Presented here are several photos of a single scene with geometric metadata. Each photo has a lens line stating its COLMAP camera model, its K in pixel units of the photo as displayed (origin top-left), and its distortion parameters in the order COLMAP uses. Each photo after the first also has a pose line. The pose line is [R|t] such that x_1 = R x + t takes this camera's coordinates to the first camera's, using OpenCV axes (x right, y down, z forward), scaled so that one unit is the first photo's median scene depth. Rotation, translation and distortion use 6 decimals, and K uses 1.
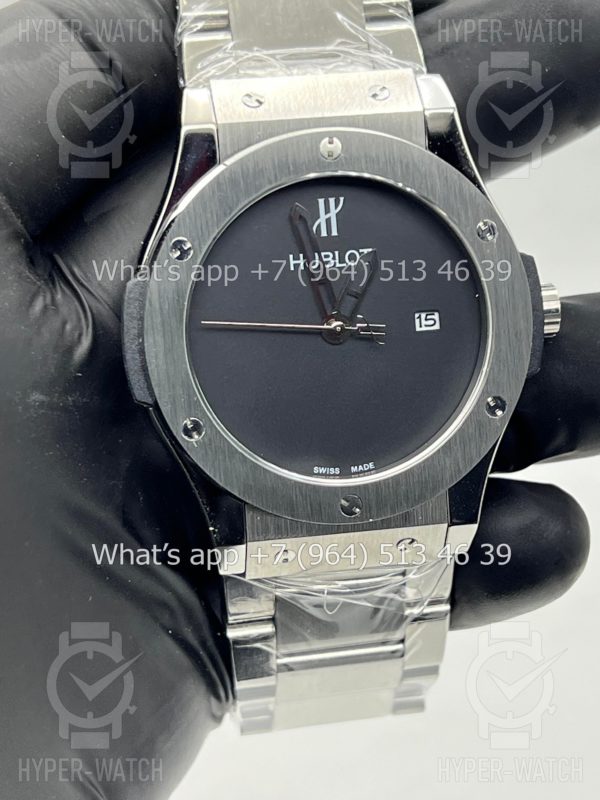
lens RADIAL K [[1919.6, 0, 297.2], [0, 1919.6, 398.8], [0, 0, 1]] dist [0.254761, 0.000000]
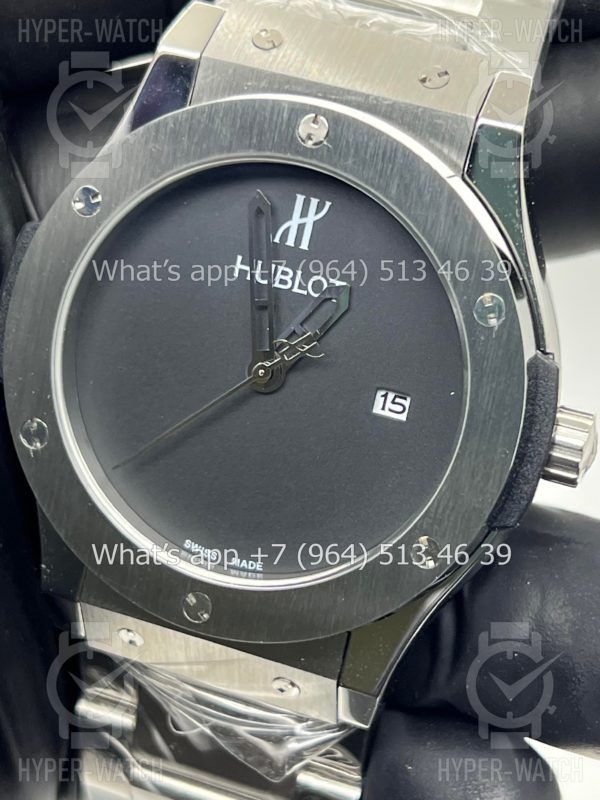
lens RADIAL K [[1919.6, 0, 301.0], [0, 1919.6, 397.3], [0, 0, 1]] dist [0.254761, 0.000000]
pose [[0.862800, 0.332708, -0.380634, 0.311582], [-0.321480, 0.942157, 0.094816, -0.100595], [0.390163, 0.040559, 0.919852, 0.337355]]
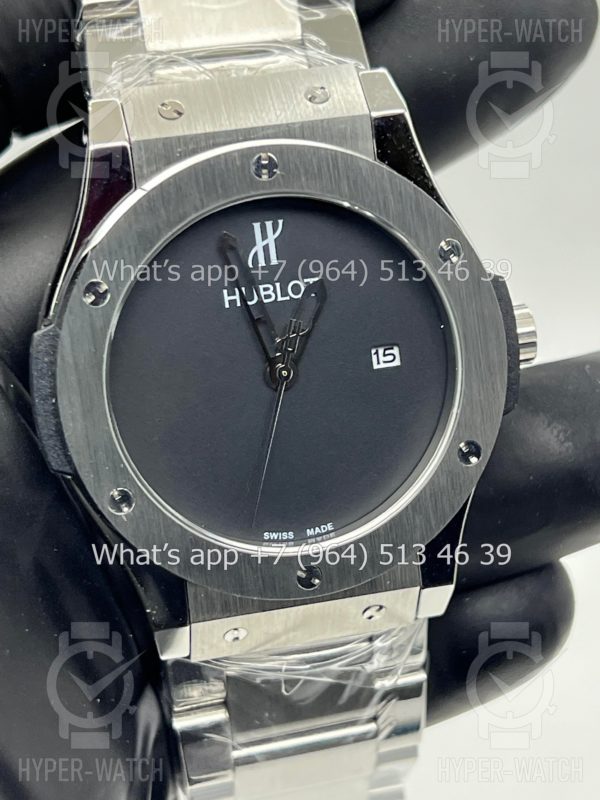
lens RADIAL K [[1919.6, 0, 303.6], [0, 1919.6, 406.1], [0, 0, 1]] dist [0.254761, 0.000000]
pose [[0.998028, -0.051202, 0.036307, -0.001901], [0.049732, 0.997949, 0.040294, -0.055698], [-0.038296, -0.038409, 0.998528, 0.137948]]
